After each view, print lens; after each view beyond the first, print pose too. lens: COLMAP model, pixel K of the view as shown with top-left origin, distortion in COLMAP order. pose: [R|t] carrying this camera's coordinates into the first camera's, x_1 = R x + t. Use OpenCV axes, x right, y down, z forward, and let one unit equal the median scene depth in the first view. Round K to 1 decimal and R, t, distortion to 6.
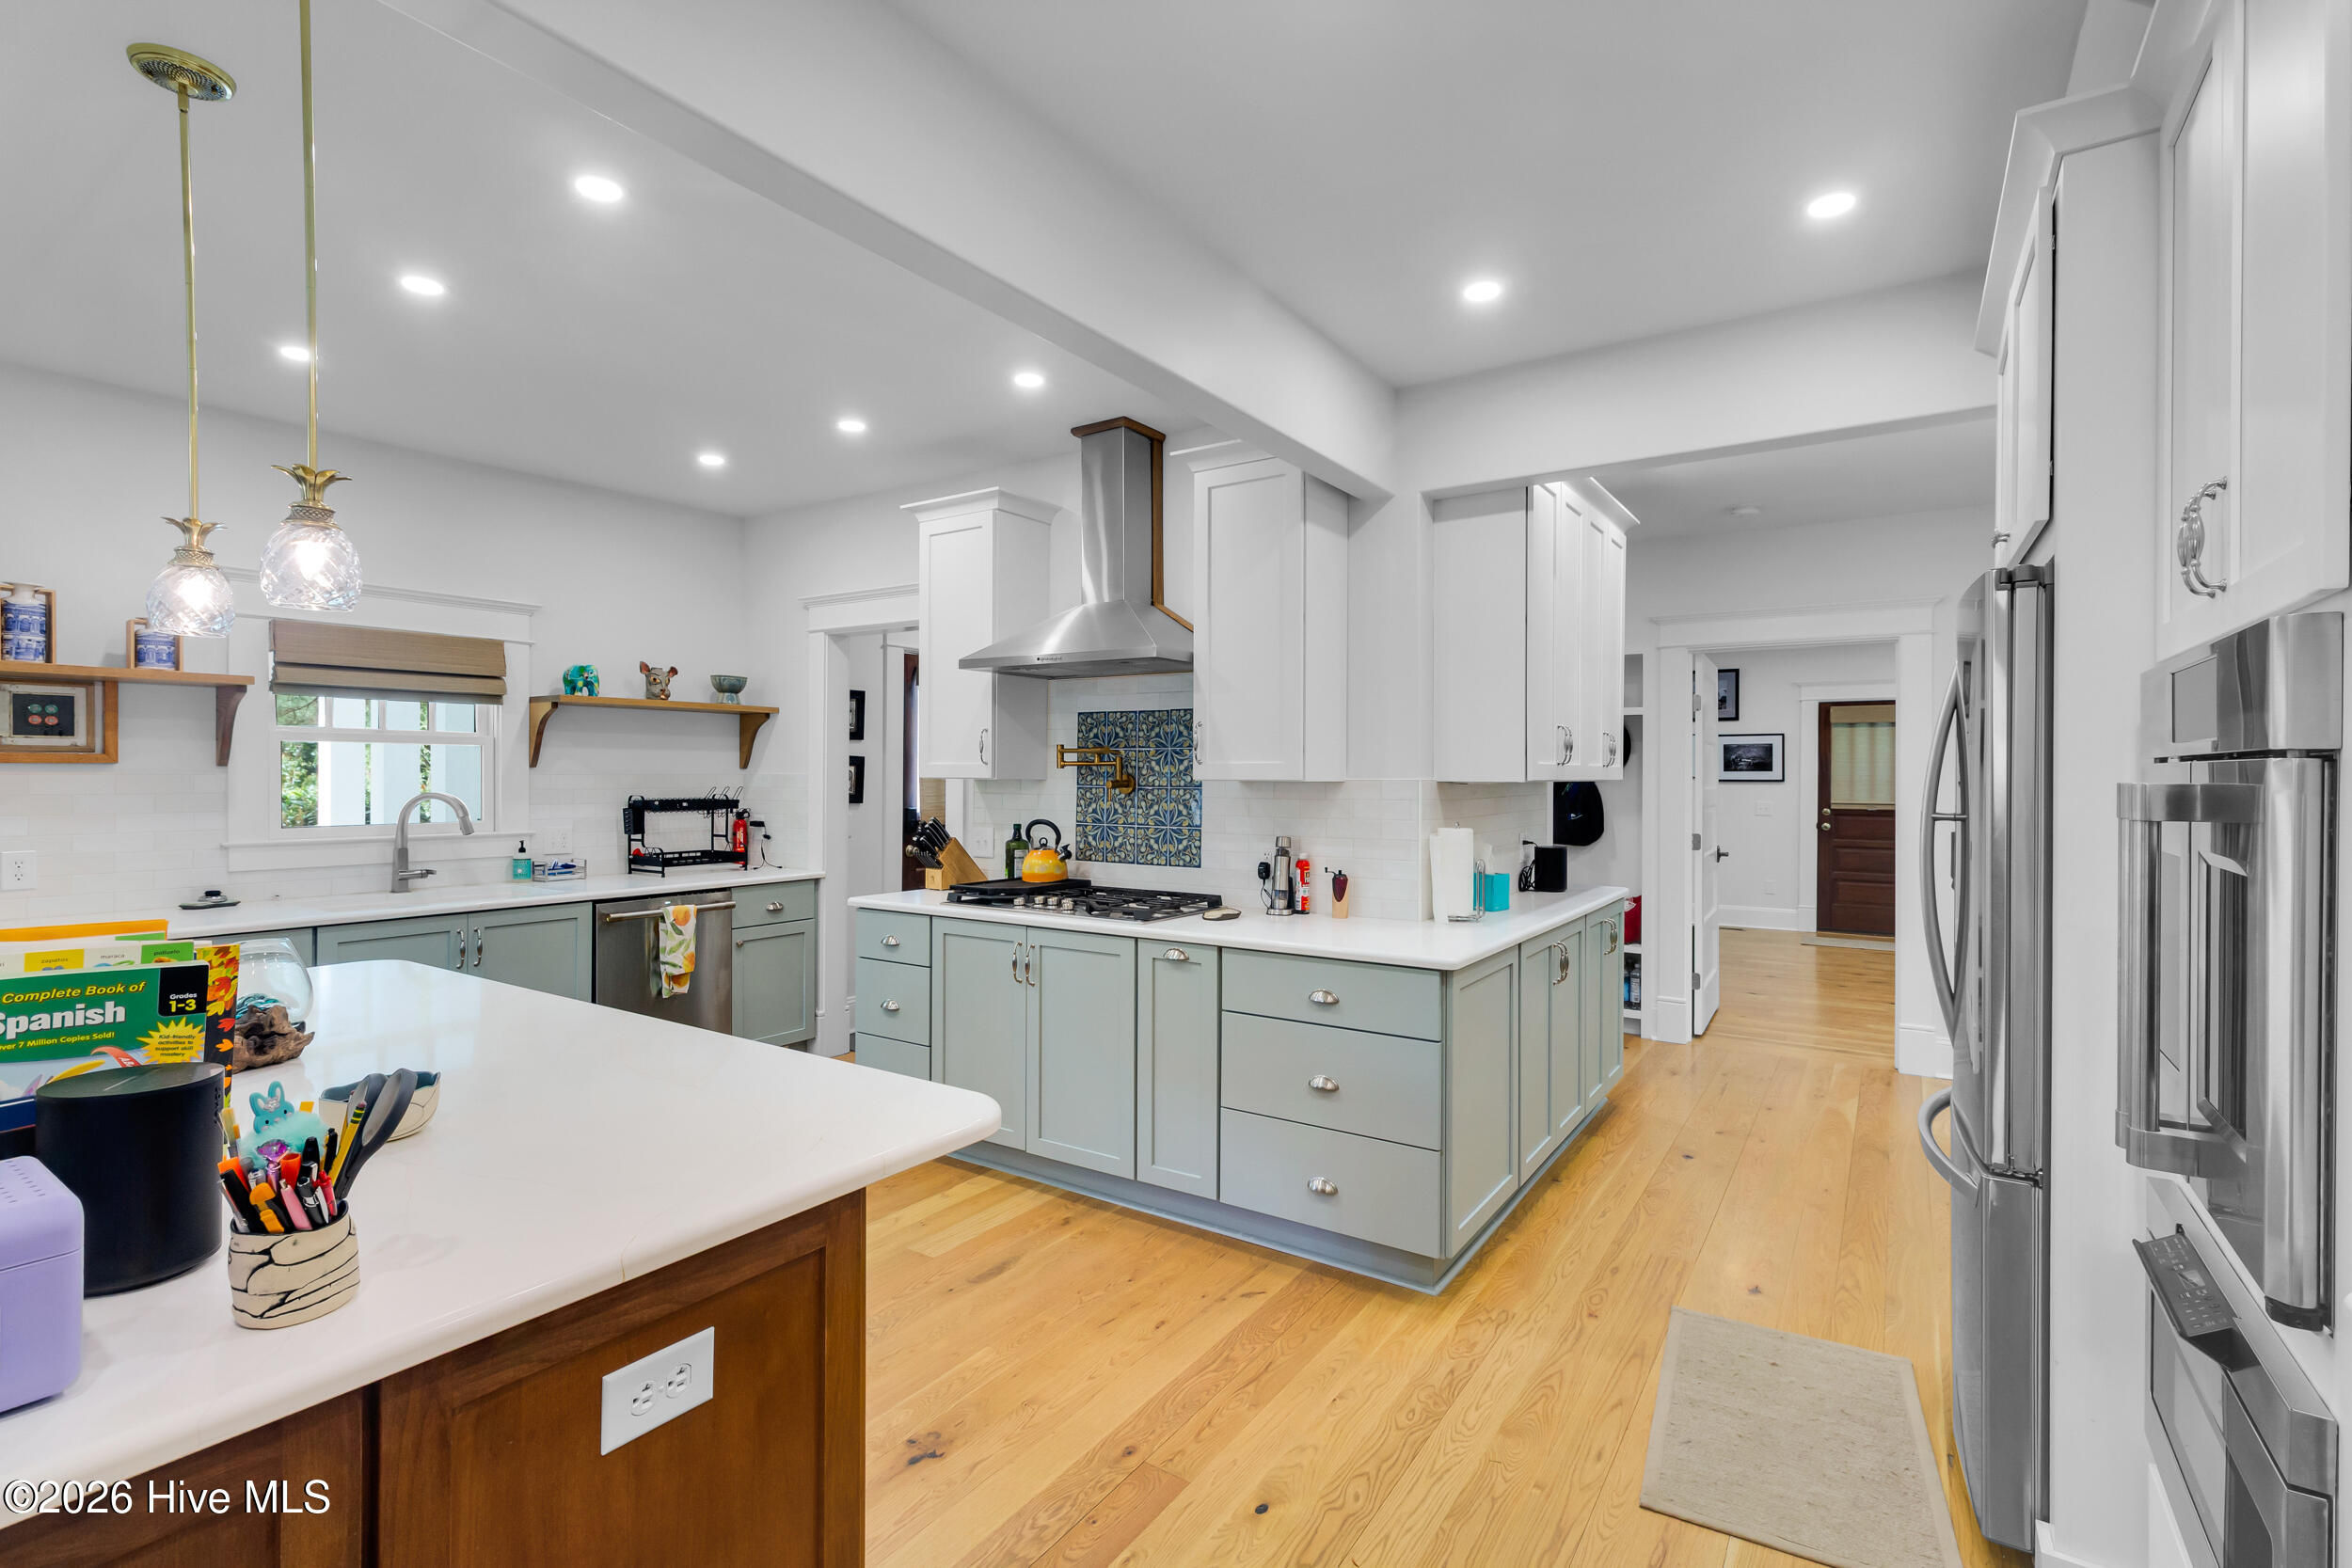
lens RADIAL K [[1094.0, 0, 1176.3], [0, 1094.0, 776.7], [0, 0, 1]] dist [0.003556, 0.001901]
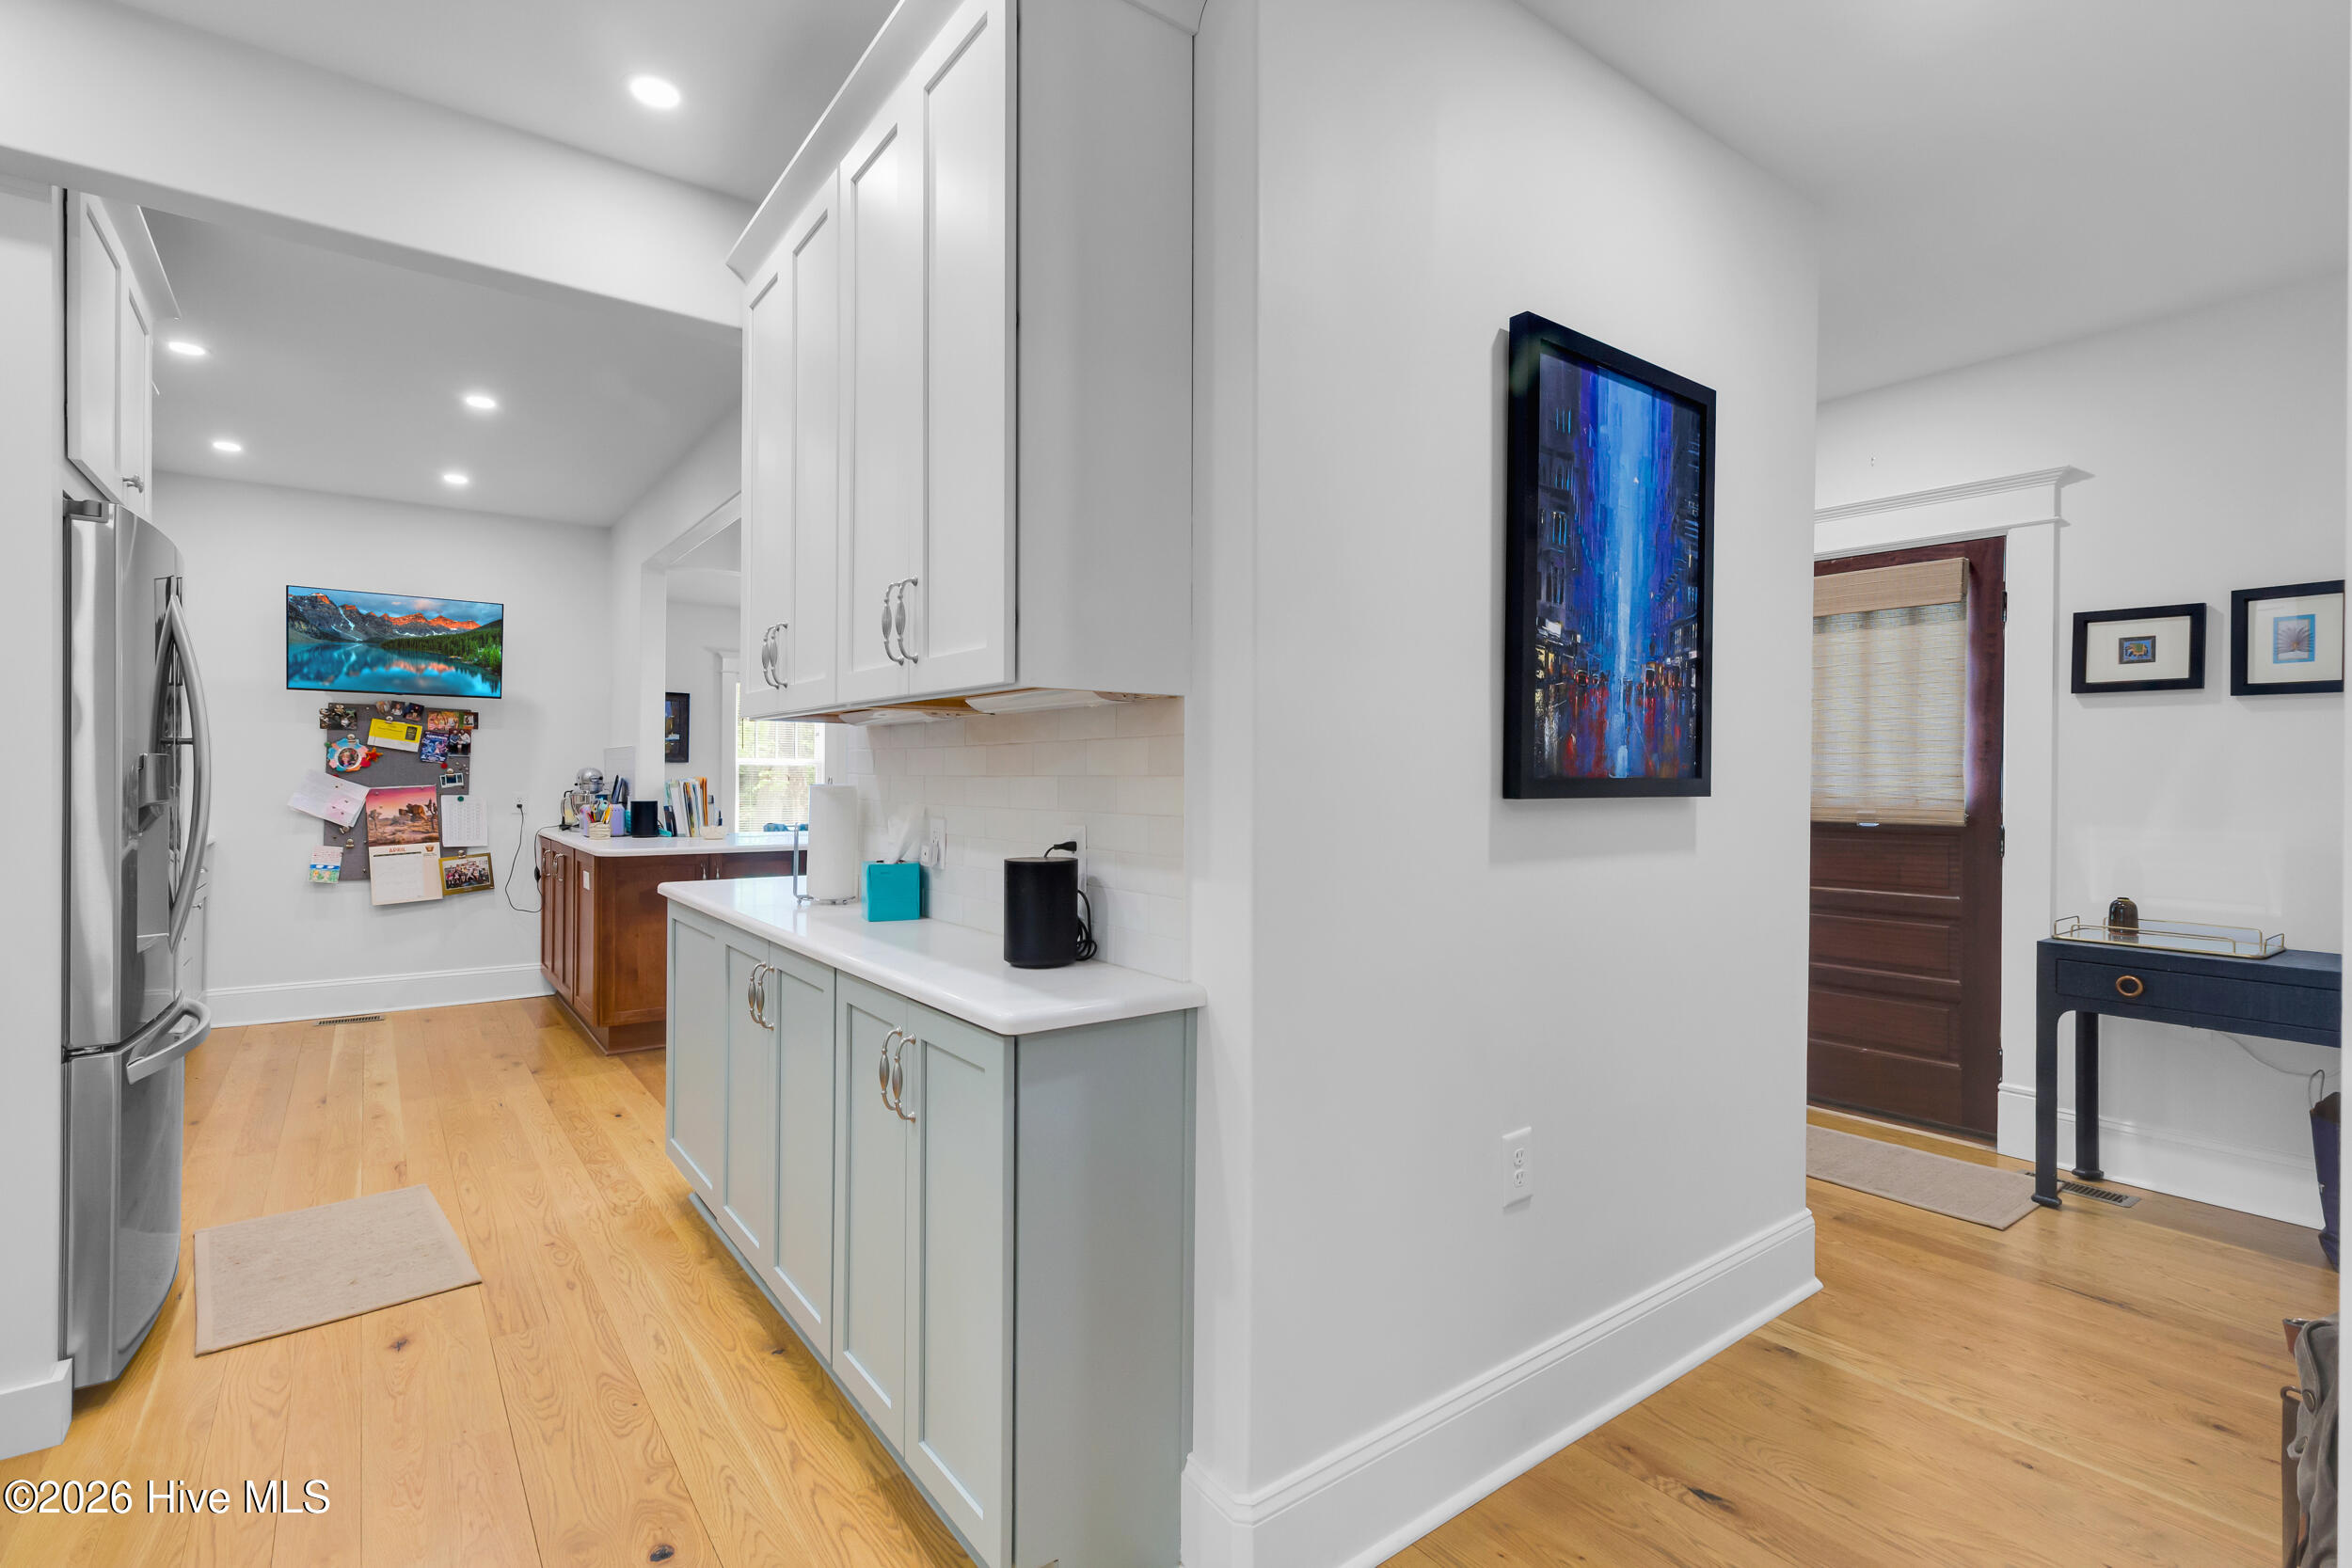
lens RADIAL K [[1094.0, 0, 1178.1], [0, 1094.0, 779.0], [0, 0, 1]] dist [0.003556, 0.001901]
pose [[-0.337618, -0.005417, -0.941268, 0.815378], [-0.012554, 0.999920, -0.001252, 0.036596], [0.941200, 0.011394, -0.337659, 1.343977]]
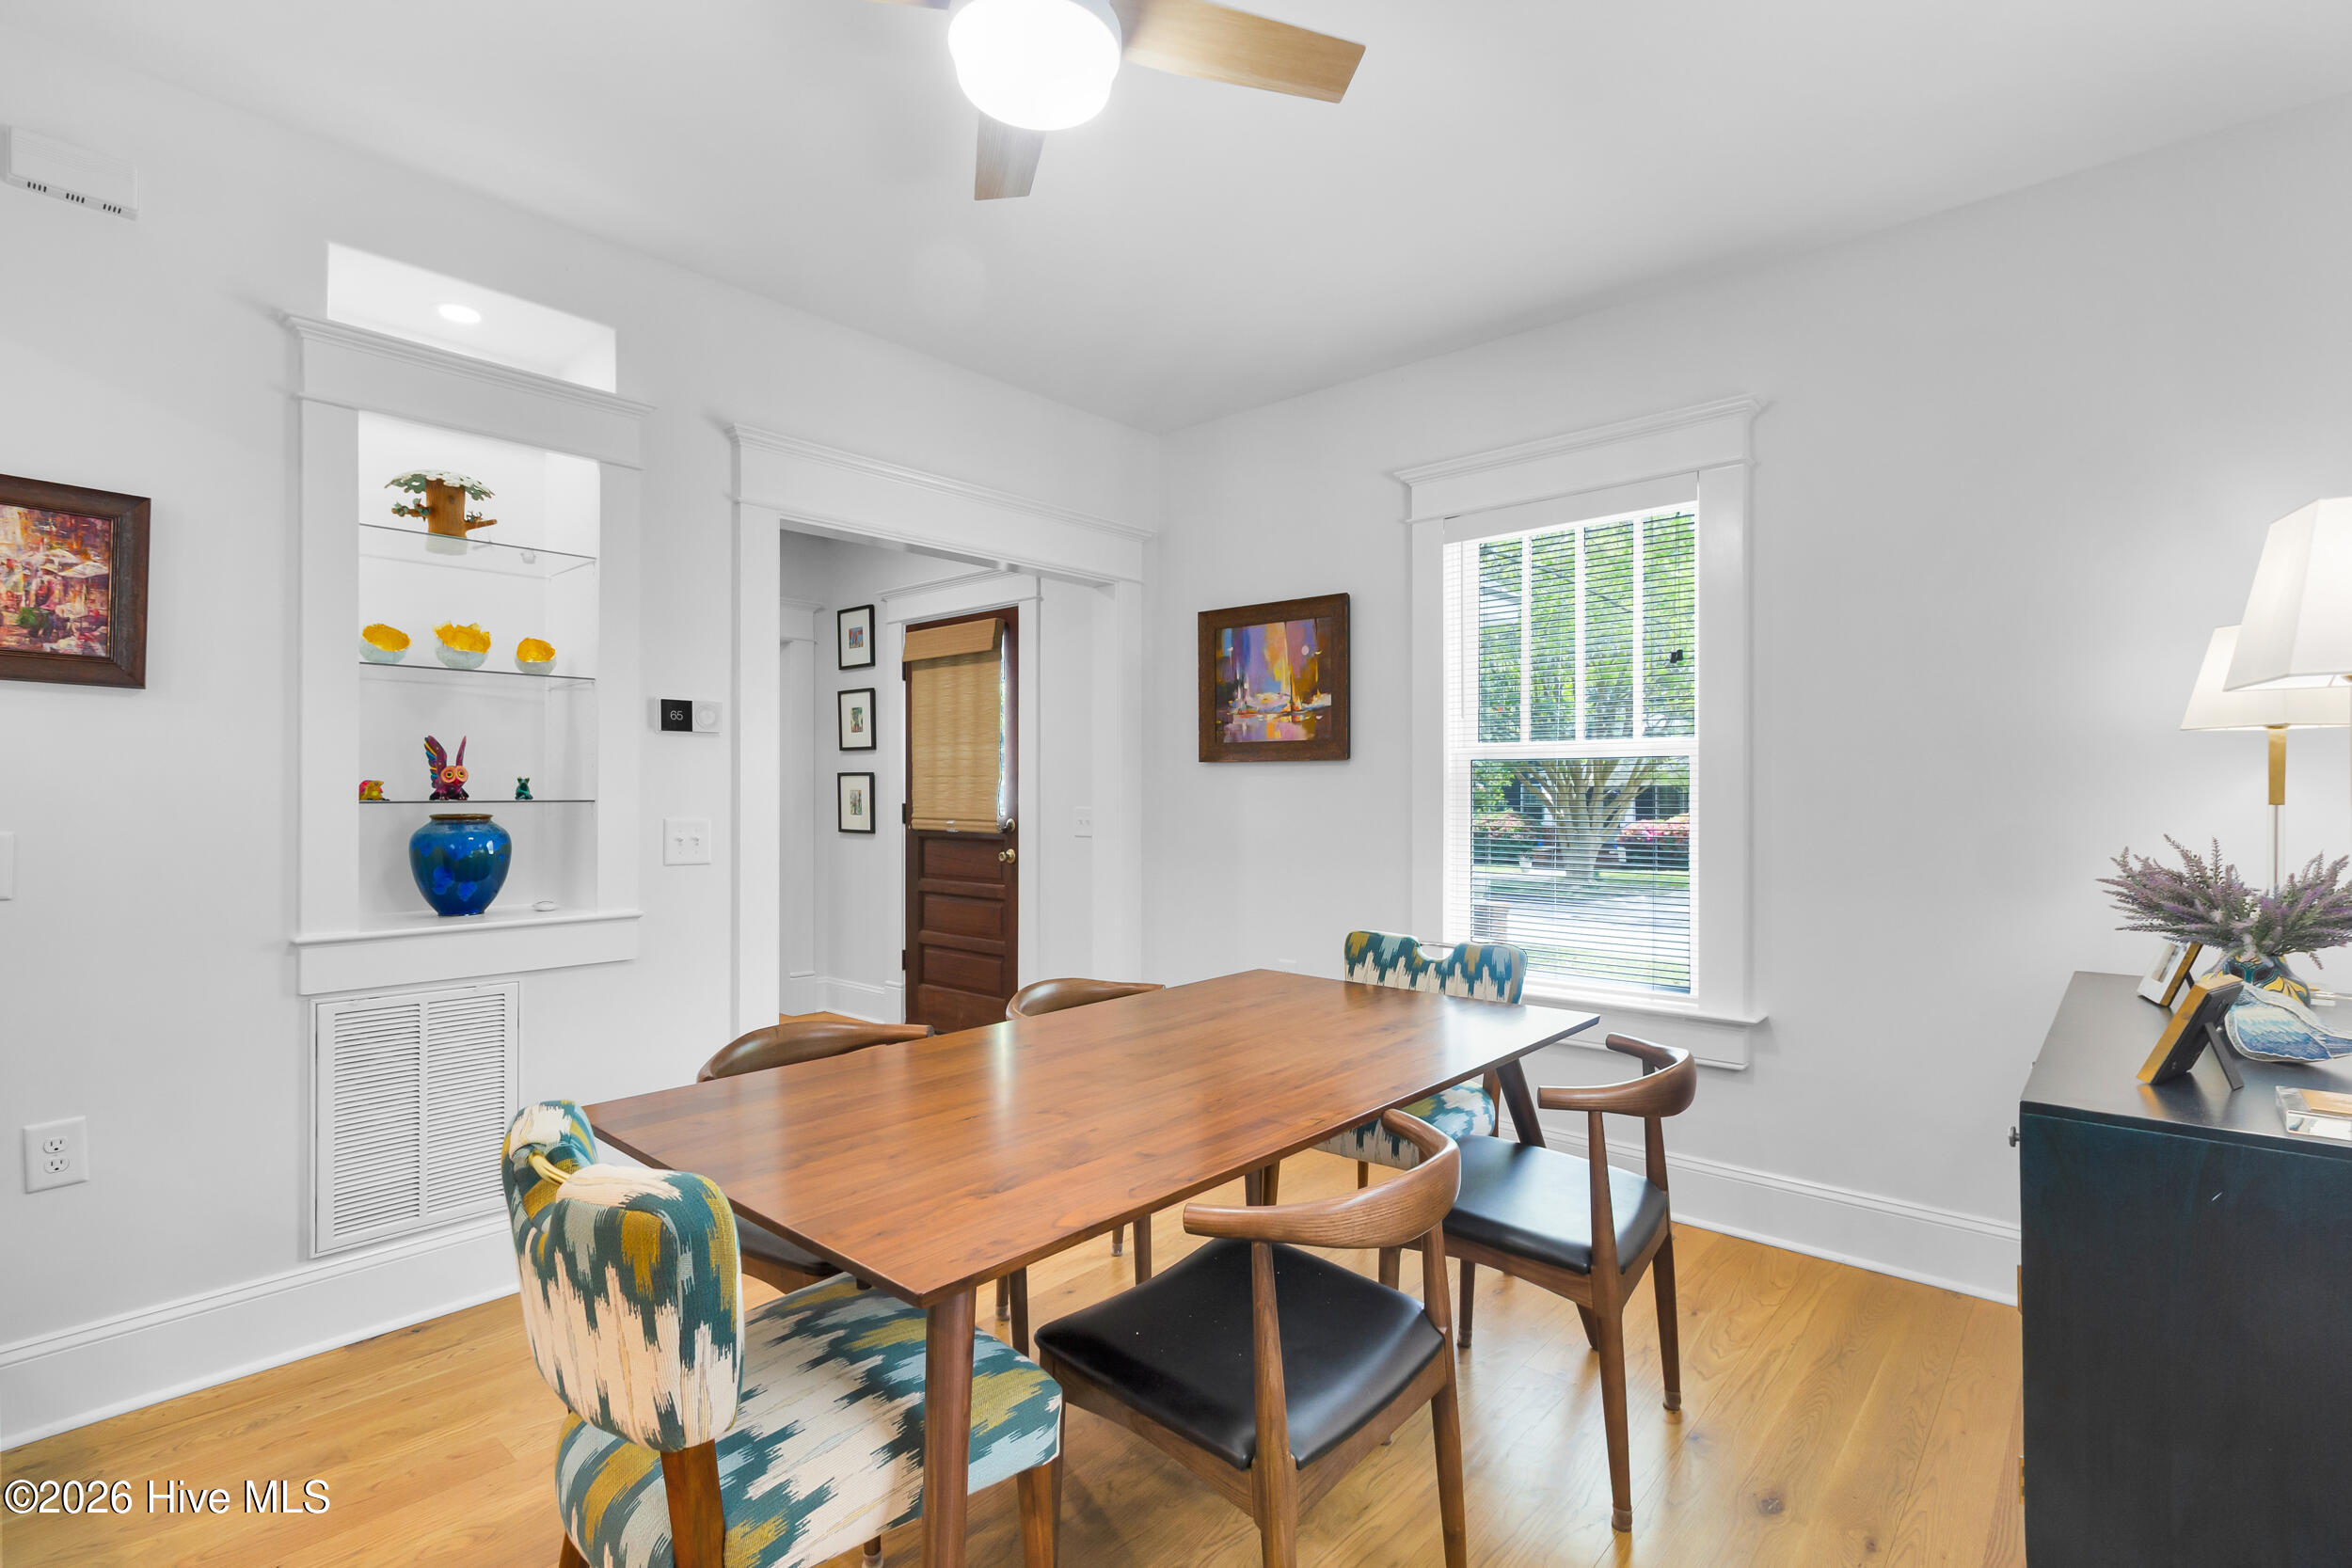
lens RADIAL K [[1094.0, 0, 1179.0], [0, 1094.0, 793.1], [0, 0, 1]] dist [0.003556, 0.001901]
pose [[-0.991007, -0.002520, 0.133785, -0.991965], [-0.002574, 0.999997, -0.000229, 0.042559], [-0.133784, -0.000571, -0.991010, 0.564009]]
